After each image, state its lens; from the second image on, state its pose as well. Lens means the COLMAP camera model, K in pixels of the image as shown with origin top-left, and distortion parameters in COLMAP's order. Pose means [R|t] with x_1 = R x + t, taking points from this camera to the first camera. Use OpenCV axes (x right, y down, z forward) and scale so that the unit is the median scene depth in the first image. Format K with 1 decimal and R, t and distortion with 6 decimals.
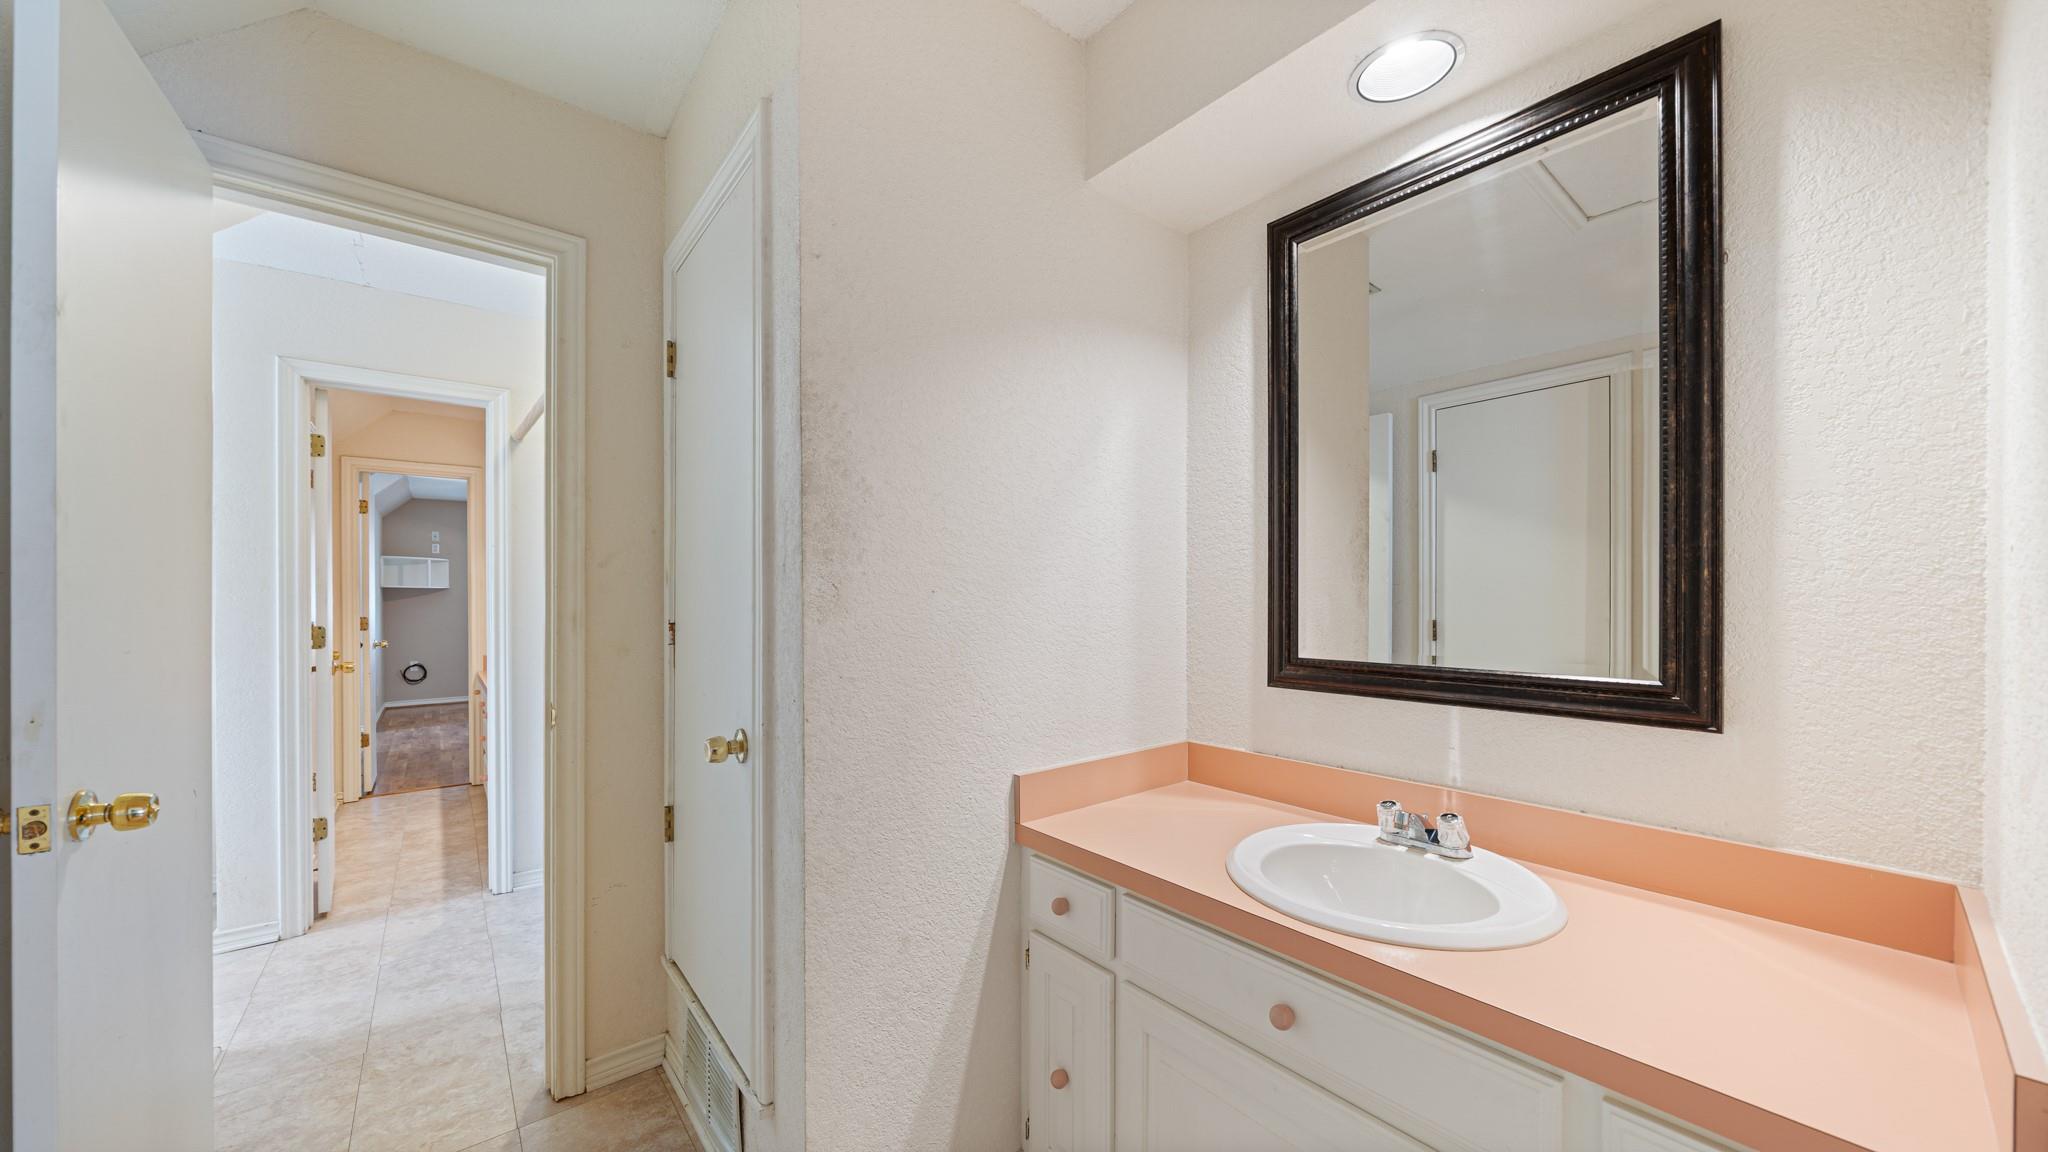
lens RADIAL K [[694.3, 0, 988.2], [0, 694.3, 602.0], [0, 0, 1]] dist [0.000008, 0.000073]
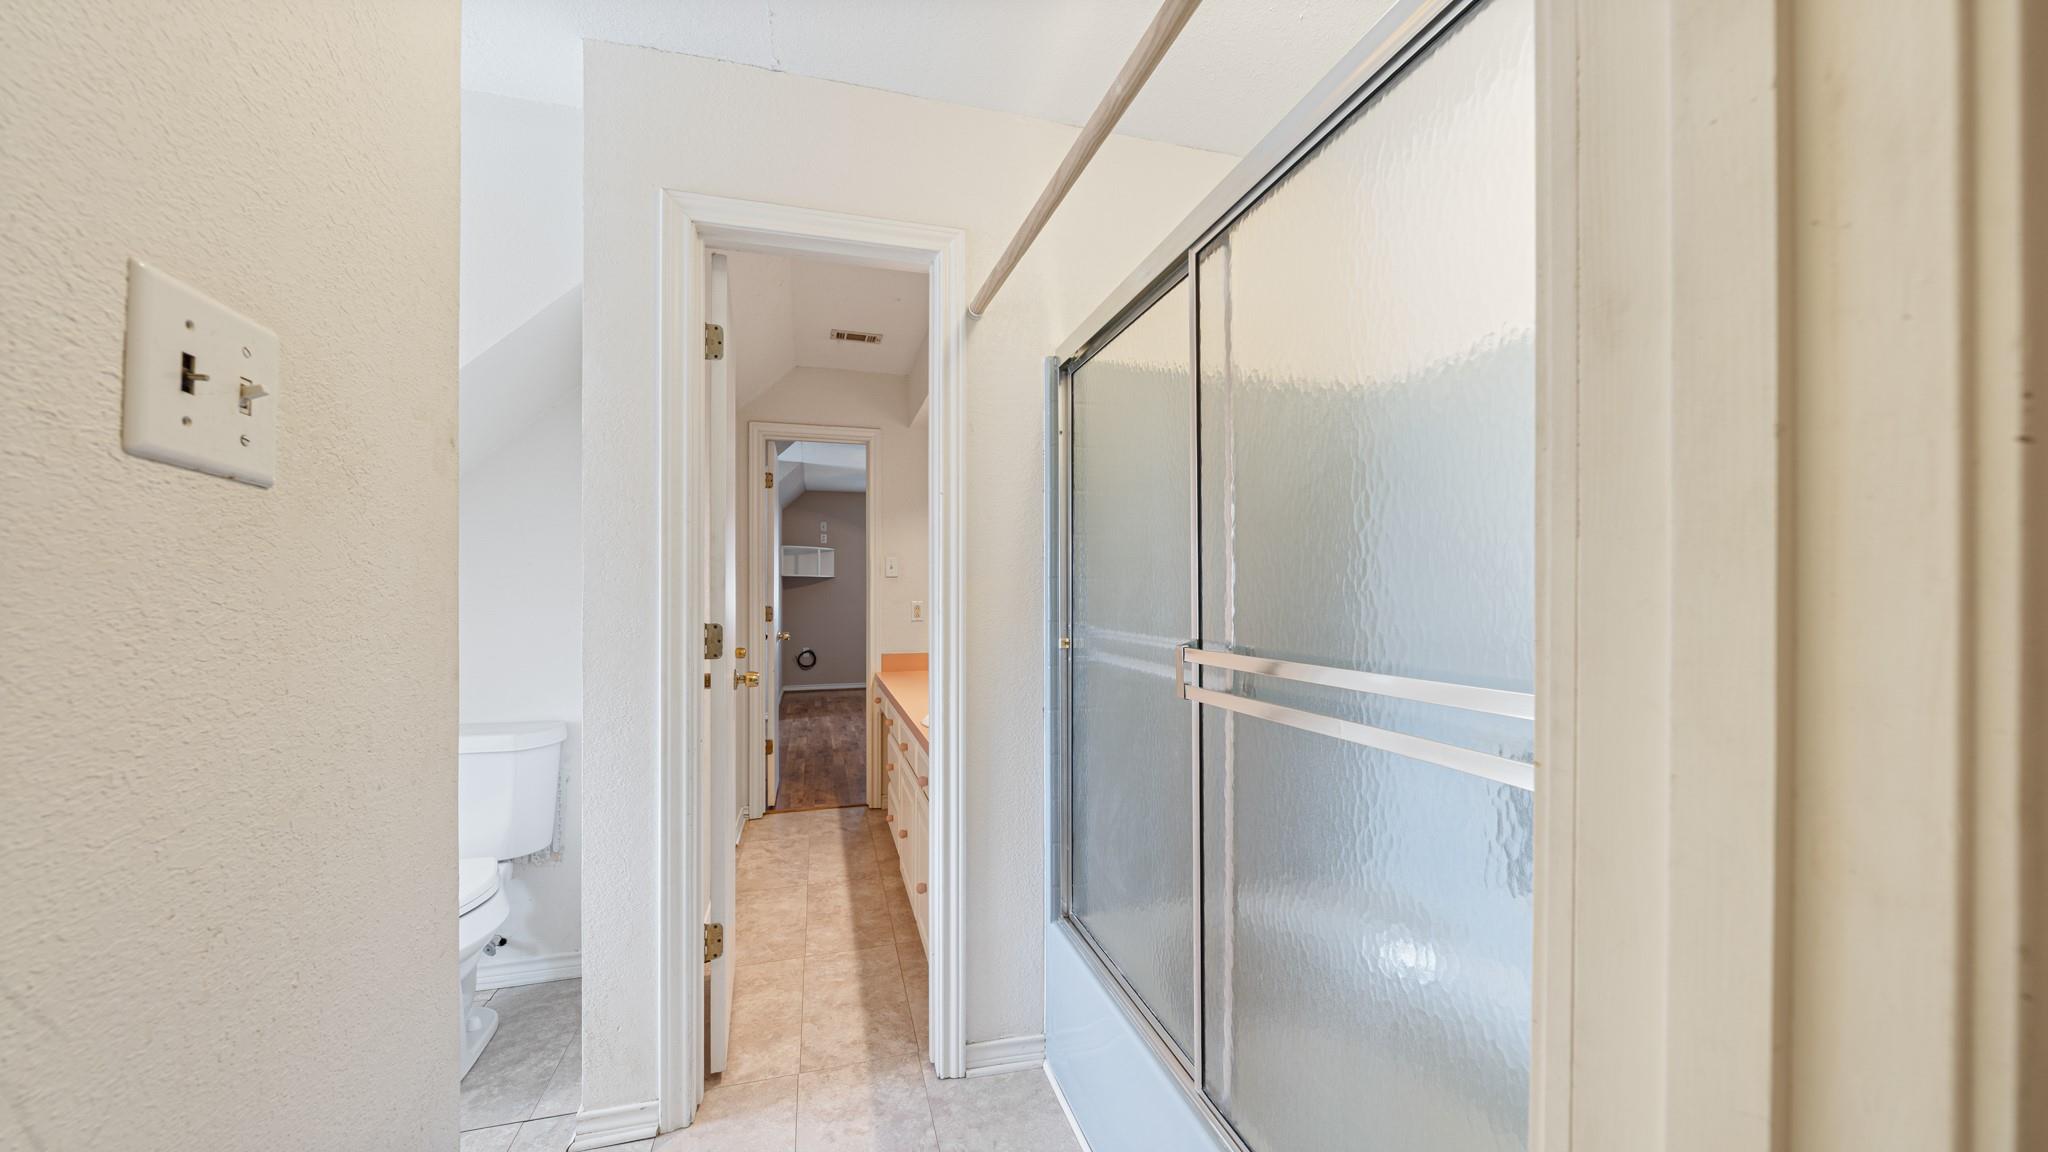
lens RADIAL K [[694.3, 0, 1019.7], [0, 694.3, 586.6], [0, 0, 1]] dist [0.000008, 0.000073]
pose [[0.926943, -0.000301, -0.375202, -0.309142], [-0.002771, 0.999967, -0.007648, 0.003018], [0.375192, 0.008129, 0.926912, 0.342543]]
